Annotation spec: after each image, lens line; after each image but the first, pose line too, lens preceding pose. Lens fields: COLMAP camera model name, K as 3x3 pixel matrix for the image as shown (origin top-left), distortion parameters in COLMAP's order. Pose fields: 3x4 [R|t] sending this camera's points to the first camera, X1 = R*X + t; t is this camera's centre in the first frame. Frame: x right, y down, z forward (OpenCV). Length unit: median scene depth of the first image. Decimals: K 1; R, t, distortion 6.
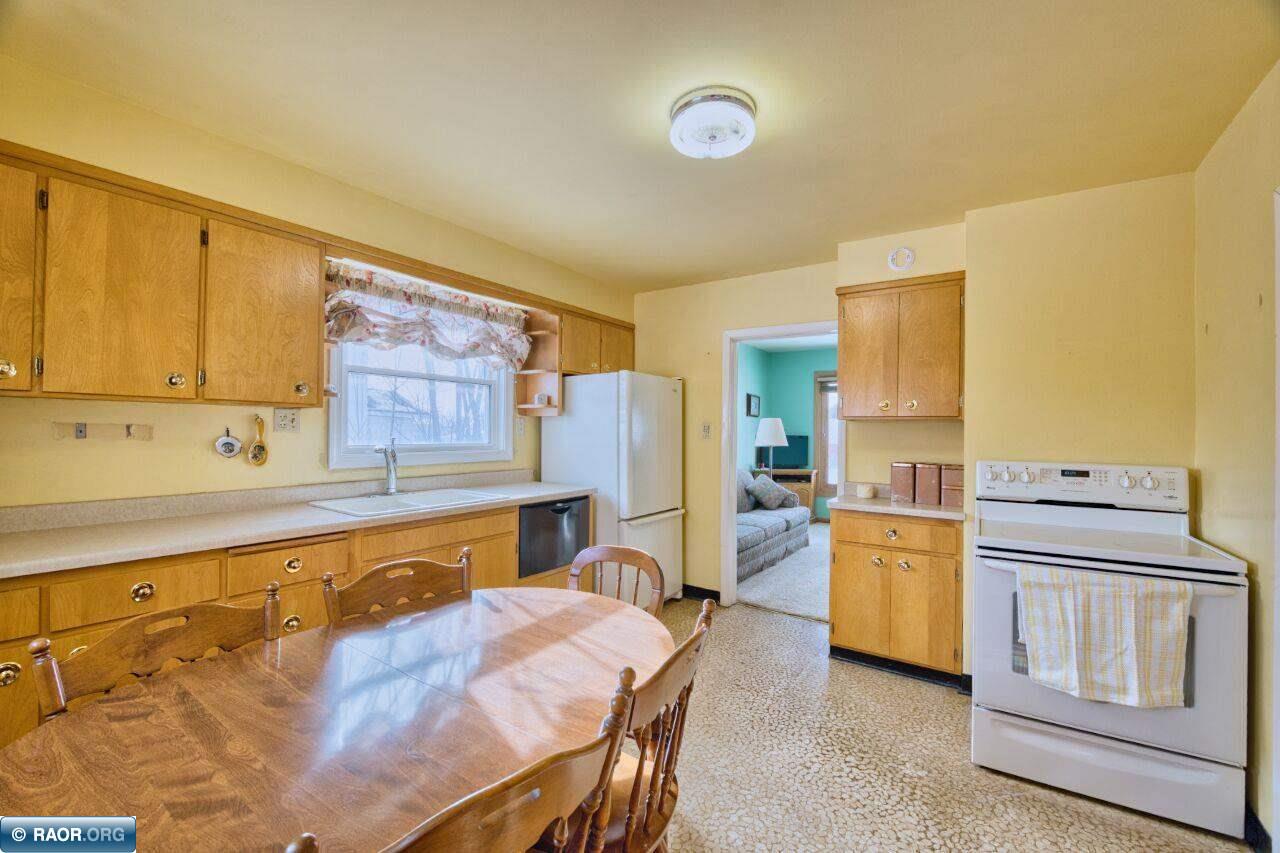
lens RADIAL K [[511.0, 0, 643.6], [0, 511.0, 423.2], [0, 0, 1]] dist [-0.021449, -0.000272]
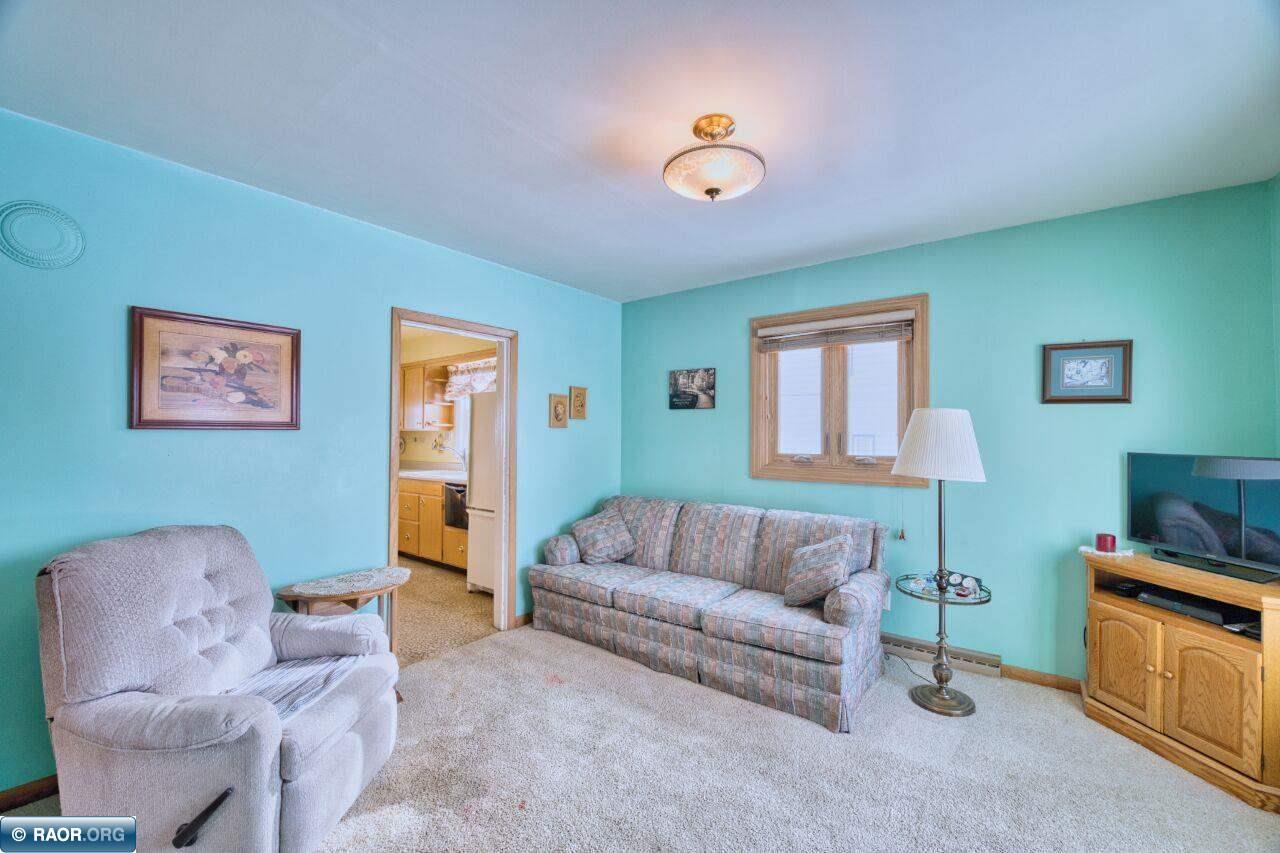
lens RADIAL K [[511.0, 0, 639.8], [0, 511.0, 426.3], [0, 0, 1]] dist [-0.021449, -0.000272]
pose [[-0.047157, -0.029729, -0.998445, 1.441973], [0.010054, 0.999492, -0.030235, 0.028156], [0.998837, -0.011464, -0.046834, 1.722872]]
